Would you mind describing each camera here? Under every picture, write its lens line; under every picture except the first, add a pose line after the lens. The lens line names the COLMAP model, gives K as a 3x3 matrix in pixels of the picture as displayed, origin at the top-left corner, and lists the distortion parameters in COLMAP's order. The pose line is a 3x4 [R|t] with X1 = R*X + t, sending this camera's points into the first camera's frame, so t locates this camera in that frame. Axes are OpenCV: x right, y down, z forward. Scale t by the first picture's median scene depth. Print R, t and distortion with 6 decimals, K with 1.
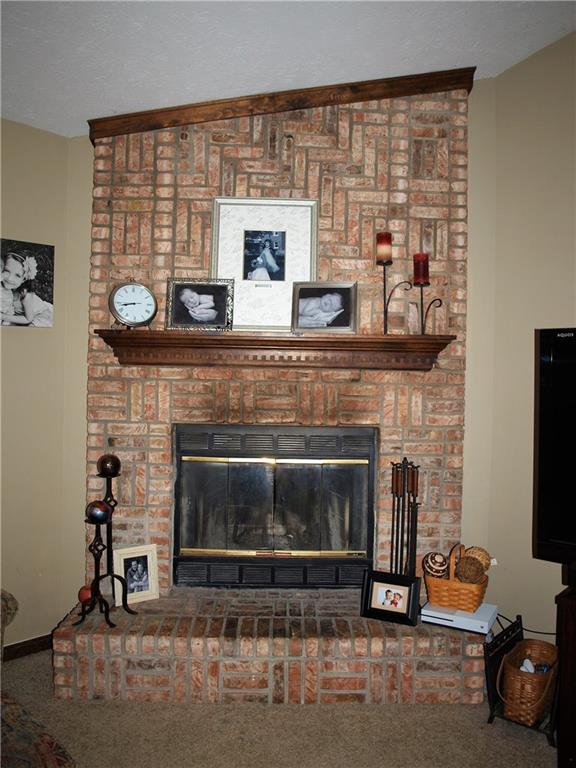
lens RADIAL K [[613.4, 0, 291.0], [0, 613.4, 375.1], [0, 0, 1]] dist [-0.098394, 0.057919]
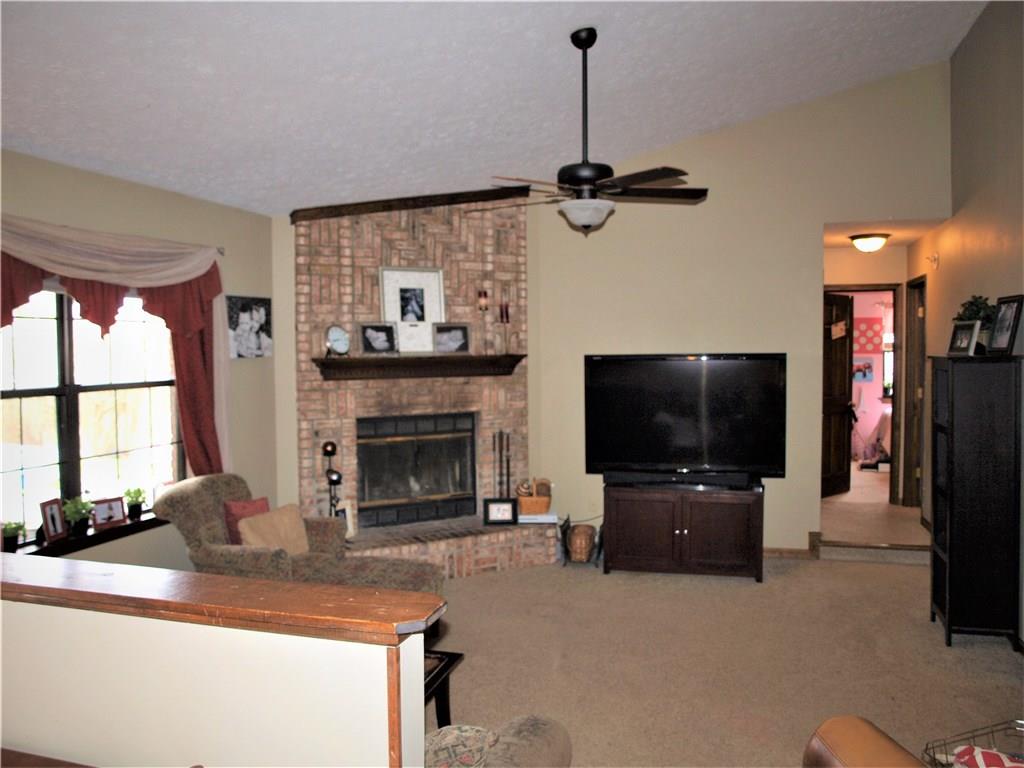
lens RADIAL K [[817.8, 0, 498.7], [0, 817.8, 385.6], [0, 0, 1]] dist [-0.098394, 0.057919]
pose [[0.891296, -0.049863, 0.450673, -0.780343], [0.027893, 0.998082, 0.055265, -0.099967], [-0.452564, -0.036686, 0.890977, -0.929082]]
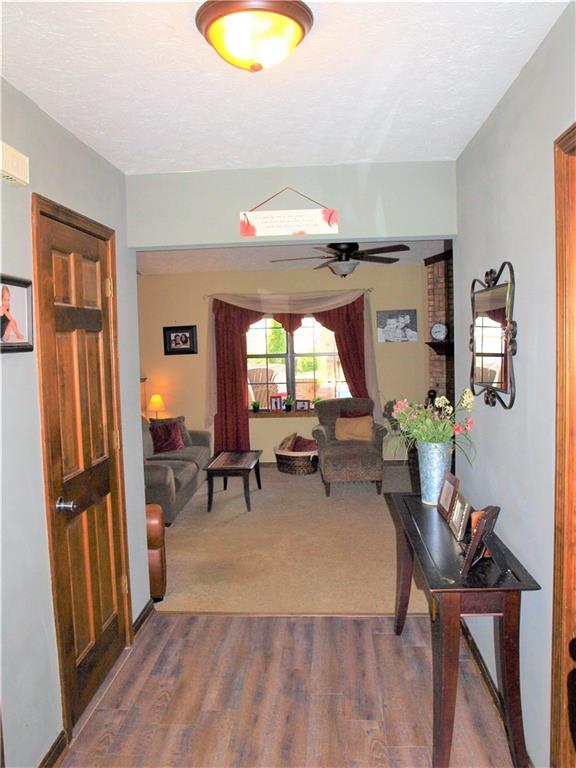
lens RADIAL K [[613.4, 0, 291.0], [0, 613.4, 375.1], [0, 0, 1]] dist [-0.098394, 0.057919]
pose [[0.642590, 0.012599, -0.766107, 1.268904], [0.041264, 0.997845, 0.051021, -0.088263], [0.765099, -0.064398, 0.640685, -1.105255]]
